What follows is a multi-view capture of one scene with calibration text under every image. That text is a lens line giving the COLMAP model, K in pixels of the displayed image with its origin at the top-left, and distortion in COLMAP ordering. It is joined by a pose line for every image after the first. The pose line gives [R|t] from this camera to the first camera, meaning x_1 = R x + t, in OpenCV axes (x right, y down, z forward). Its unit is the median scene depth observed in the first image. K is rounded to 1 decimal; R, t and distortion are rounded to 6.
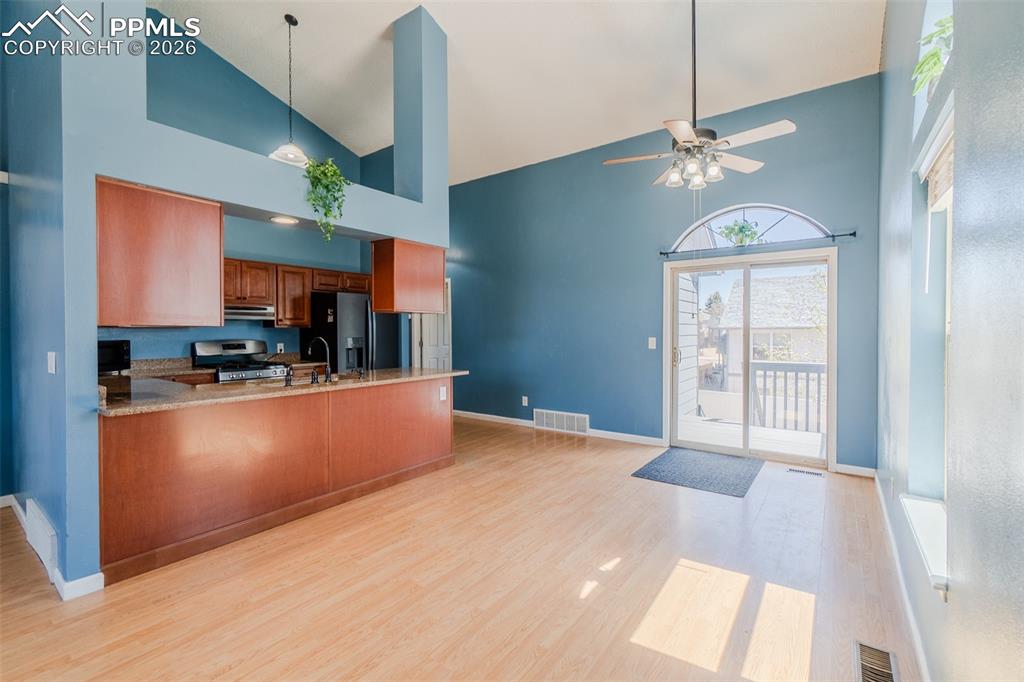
lens RADIAL K [[449.5, 0, 507.0], [0, 449.5, 336.5], [0, 0, 1]] dist [-0.003522, 0.000026]
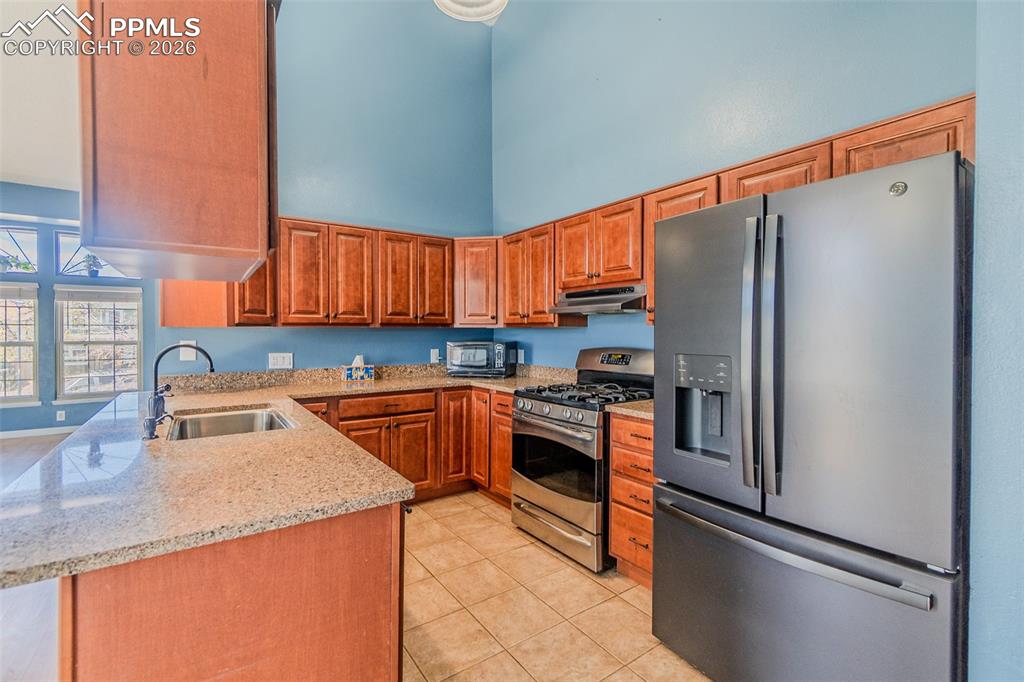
lens RADIAL K [[449.5, 0, 507.0], [0, 449.5, 336.5], [0, 0, 1]] dist [-0.003522, 0.000026]
pose [[-0.320980, 0.011969, -0.947010, -0.012508], [-0.013245, 0.999766, 0.017125, -0.019228], [0.946993, 0.018040, -0.320746, 1.354148]]
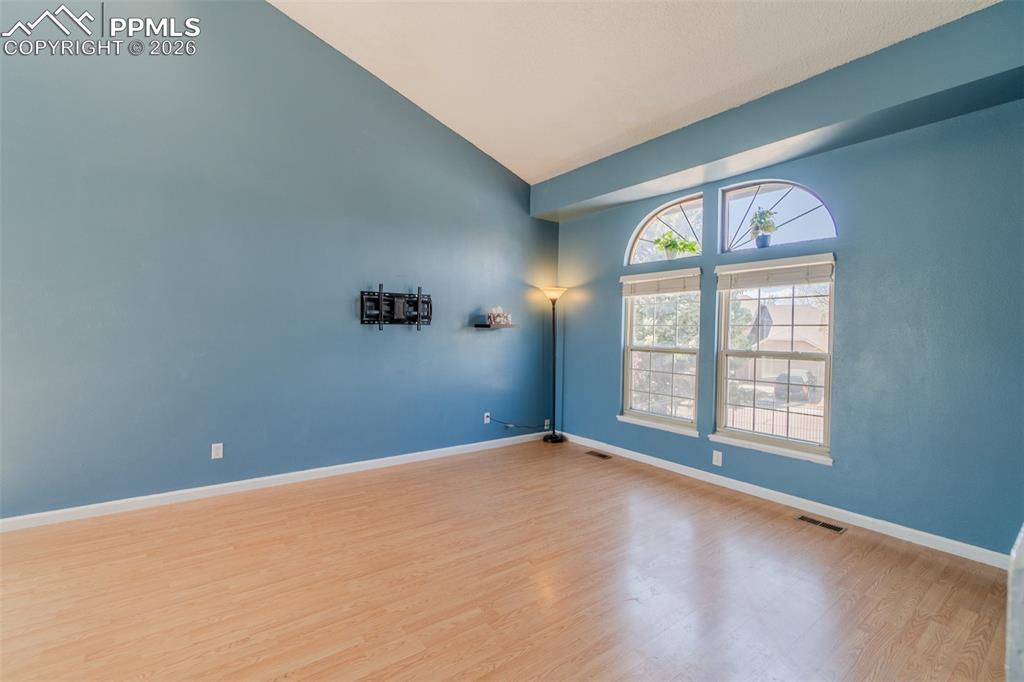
lens RADIAL K [[449.5, 0, 507.0], [0, 449.5, 336.5], [0, 0, 1]] dist [-0.003522, 0.000026]
pose [[-0.956993, -0.015744, 0.289682, -0.749936], [-0.009949, 0.999720, 0.021466, -0.004682], [-0.289939, 0.017660, -0.956882, 0.612553]]
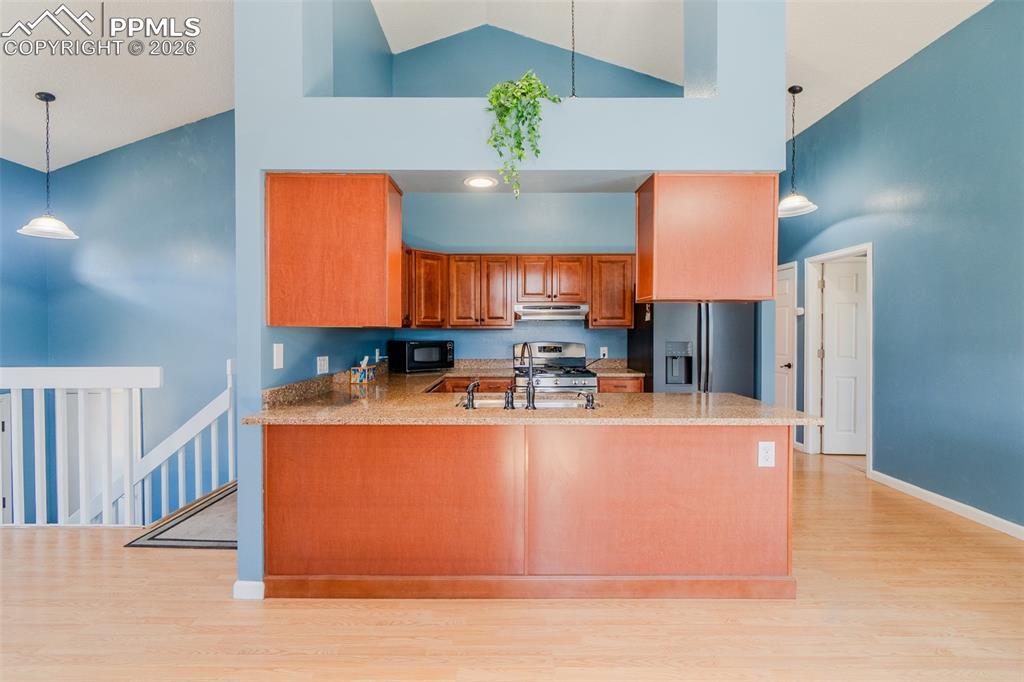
lens RADIAL K [[442.9, 0, 506.2], [0, 442.9, 337.2], [0, 0, 1]] dist [-0.001407, 0.000380]
pose [[0.592041, 0.011778, -0.805822, 0.097461], [-0.012858, 0.999904, 0.005168, -0.007526], [0.805805, 0.007302, 0.592136, 0.493536]]
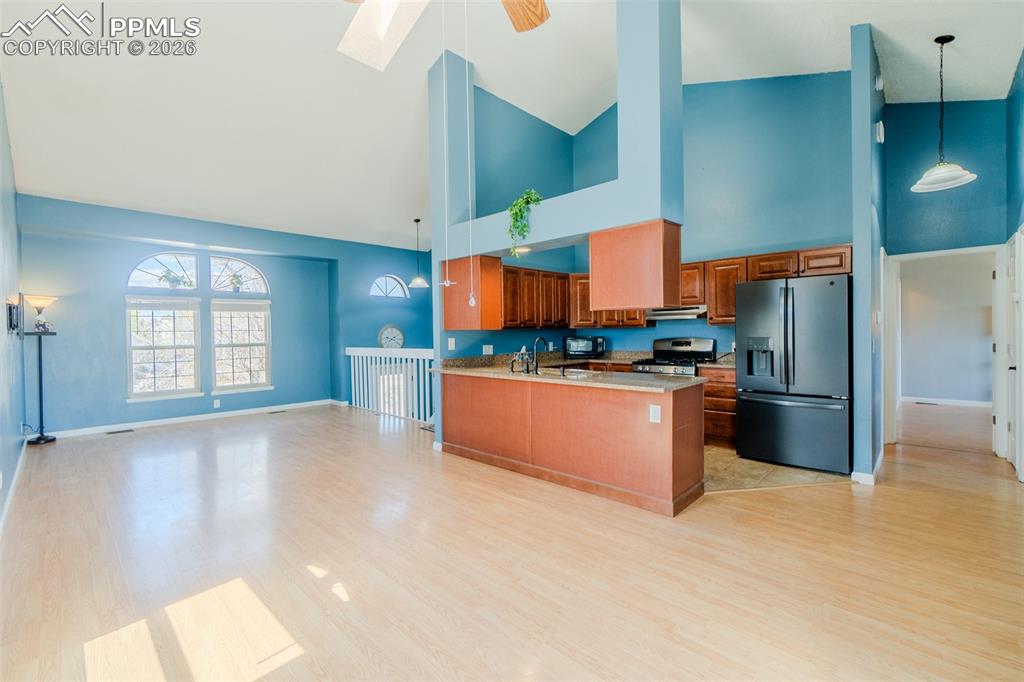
lens RADIAL K [[442.9, 0, 506.2], [0, 442.9, 337.2], [0, 0, 1]] dist [-0.001407, 0.000380]
pose [[-0.134980, 0.017459, -0.990695, 0.680419], [0.001674, 0.999847, 0.017392, -0.016798], [0.990847, 0.000689, -0.134988, 0.925672]]
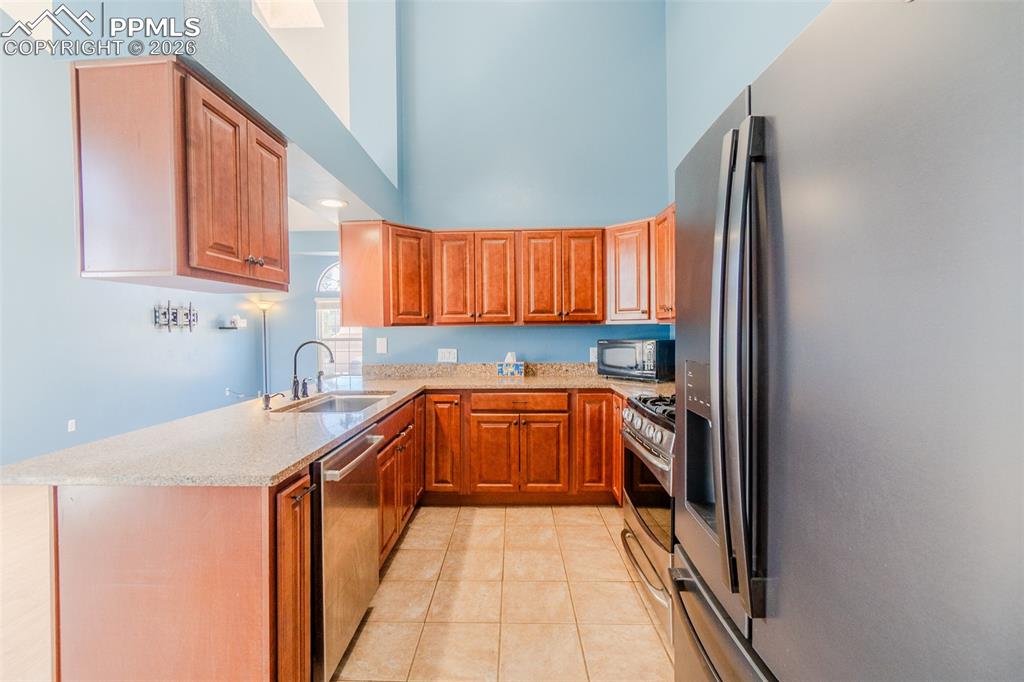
lens RADIAL K [[448.4, 0, 502.0], [0, 448.4, 334.6], [0, 0, 1]] dist [-0.002139, -0.000175]
pose [[-0.819000, 0.014955, -0.573599, -0.213825], [0.001724, 0.999720, 0.023603, -0.021380], [0.573791, 0.018342, -0.818796, 1.544296]]
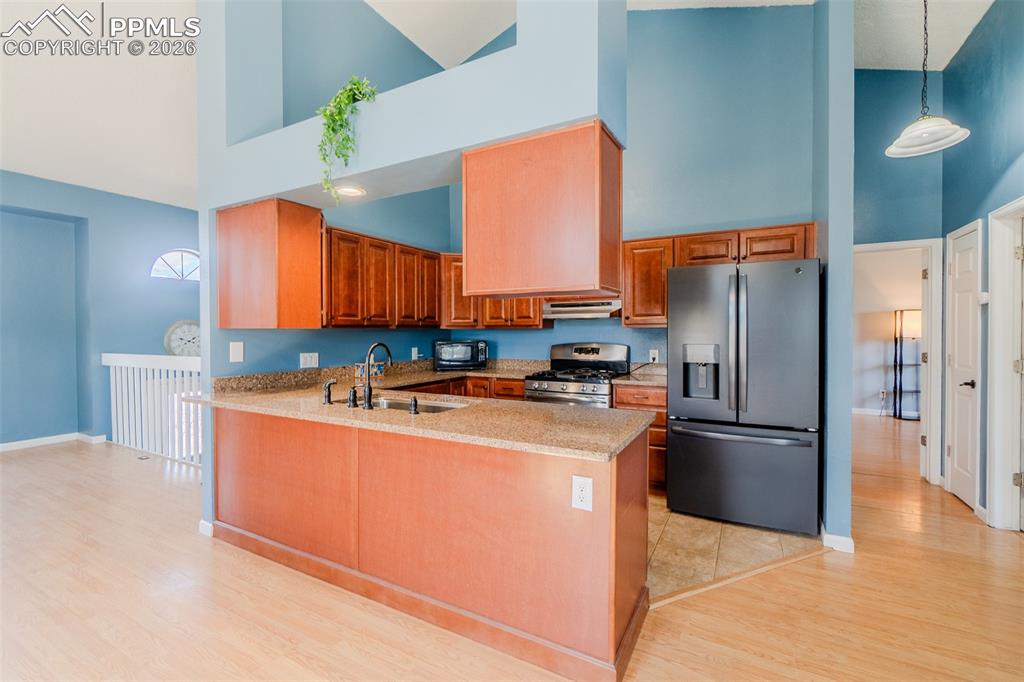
lens RADIAL K [[449.5, 0, 507.0], [0, 449.5, 336.5], [0, 0, 1]] dist [-0.003522, 0.000026]
pose [[0.126890, 0.013224, -0.991829, 0.260066], [-0.011356, 0.999865, 0.011878, -0.016072], [0.991852, 0.009756, 0.127023, 0.958978]]
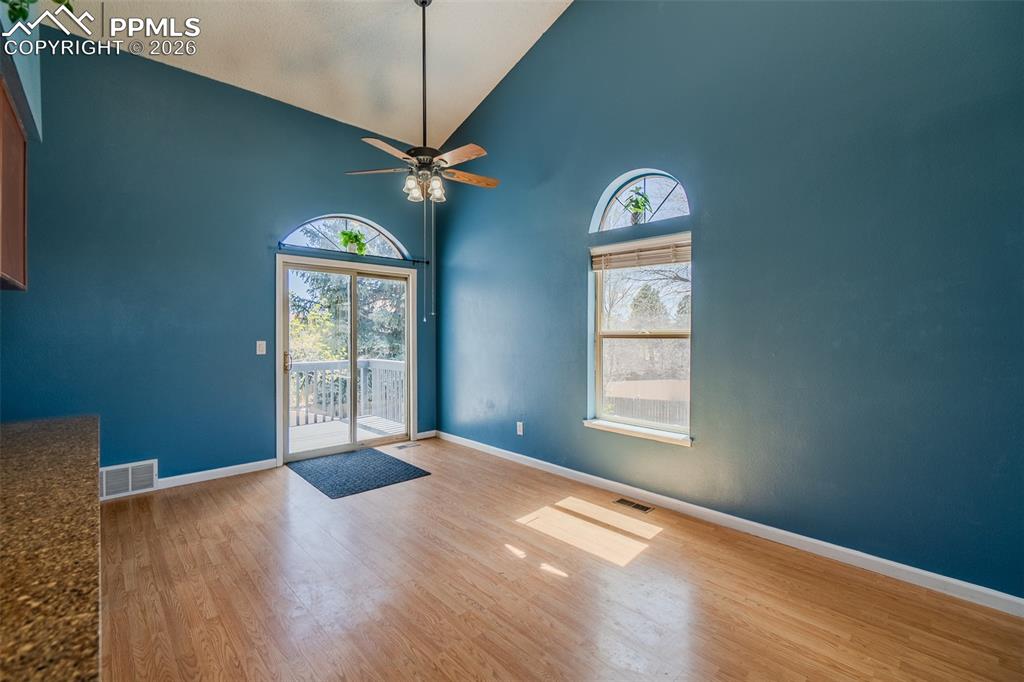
lens RADIAL K [[435.0, 0, 508.4], [0, 435.0, 338.5], [0, 0, 1]] dist [-0.009491, -0.000321]
pose [[0.183195, -0.011034, 0.983015, -0.497970], [0.012064, 0.999887, 0.008975, -0.005142], [-0.983003, 0.010215, 0.183308, 0.523112]]
